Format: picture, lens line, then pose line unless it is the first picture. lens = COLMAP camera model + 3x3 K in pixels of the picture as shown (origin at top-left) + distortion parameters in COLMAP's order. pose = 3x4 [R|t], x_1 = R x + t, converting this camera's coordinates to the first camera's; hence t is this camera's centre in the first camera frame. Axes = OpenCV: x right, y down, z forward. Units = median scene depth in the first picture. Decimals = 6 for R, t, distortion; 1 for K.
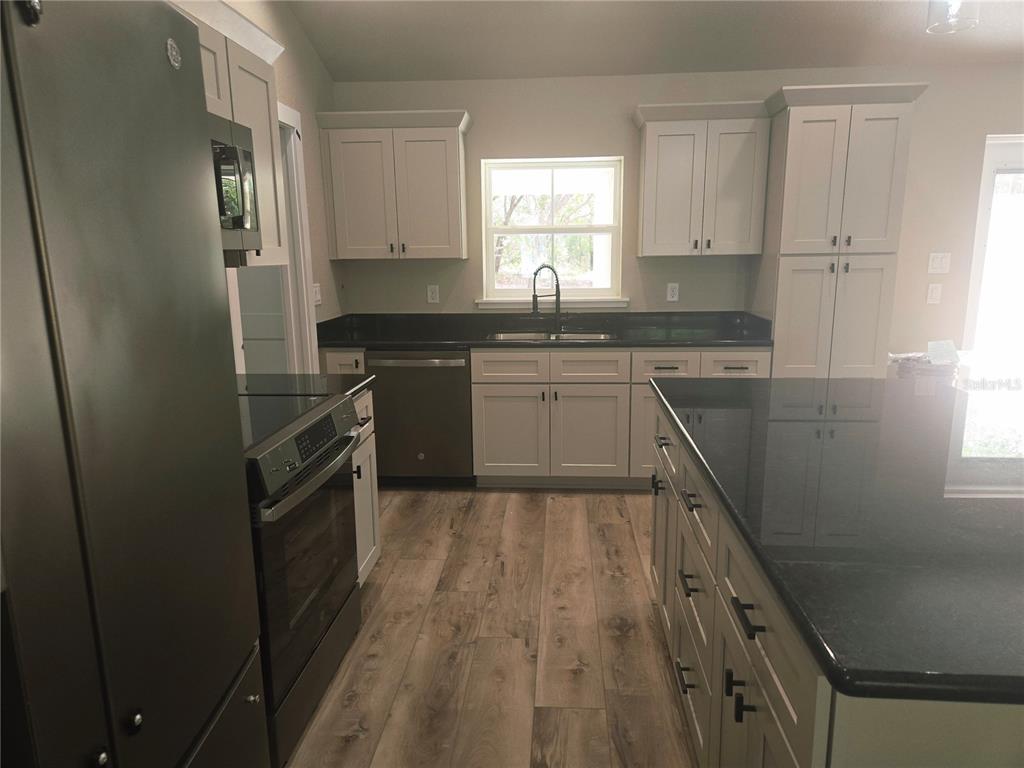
lens RADIAL K [[687.3, 0, 516.4], [0, 687.3, 391.1], [0, 0, 1]] dist [0.052572, -0.024854]
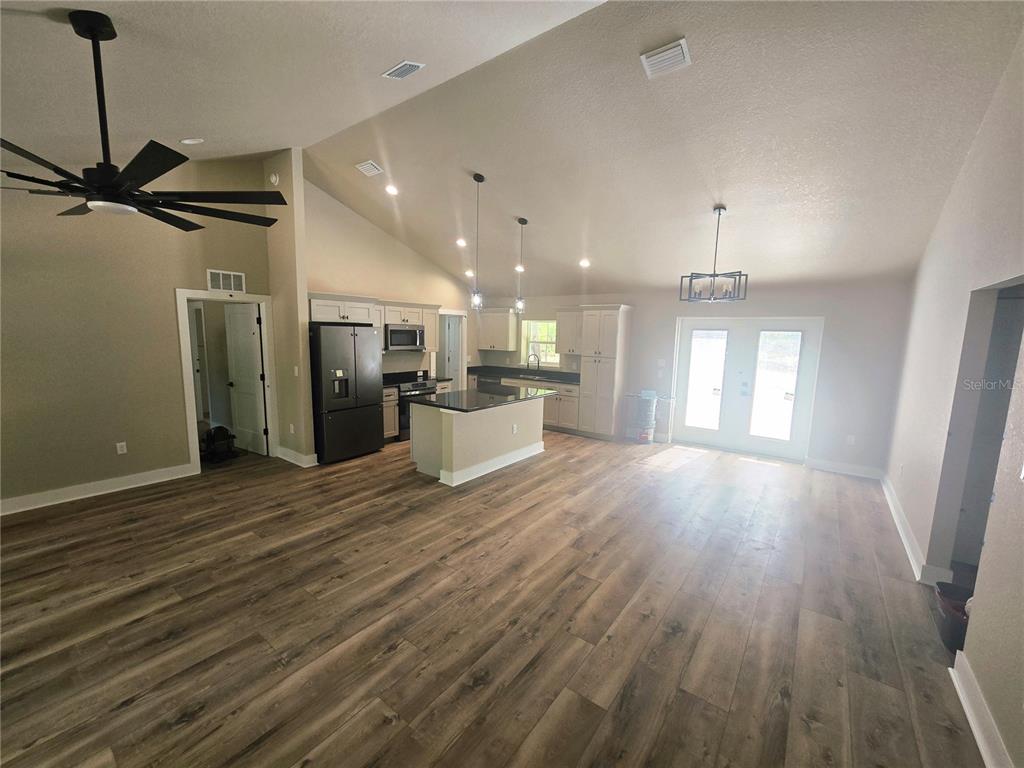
lens RADIAL K [[422.9, 0, 503.1], [0, 422.9, 387.3], [0, 0, 1]] dist [-0.006433, 0.000115]
pose [[0.828306, 0.098414, -0.551566, 1.074355], [-0.138177, 0.989926, -0.030875, 0.047358], [0.542971, 0.101787, 0.833560, -0.710380]]
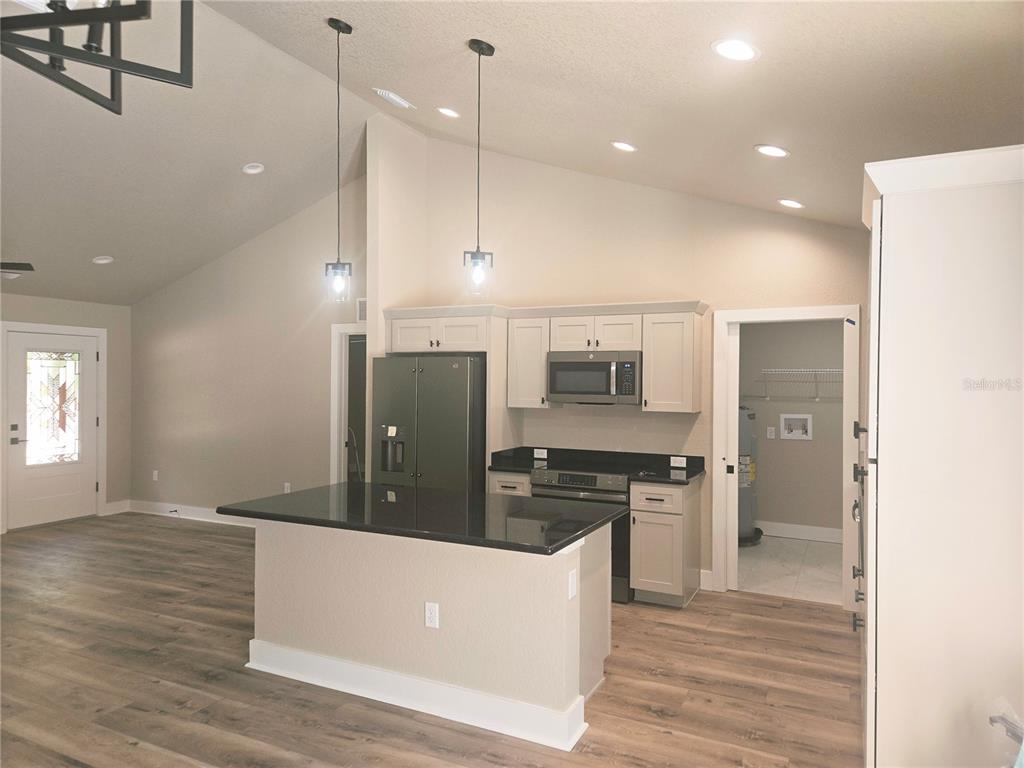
lens RADIAL K [[687.3, 0, 512.8], [0, 687.3, 379.5], [0, 0, 1]] dist [0.052572, -0.024854]
pose [[-0.387935, 0.010125, -0.921631, 1.072661], [-0.187562, 0.978149, 0.089695, -0.242504], [0.902401, 0.207659, -0.377559, 0.867229]]
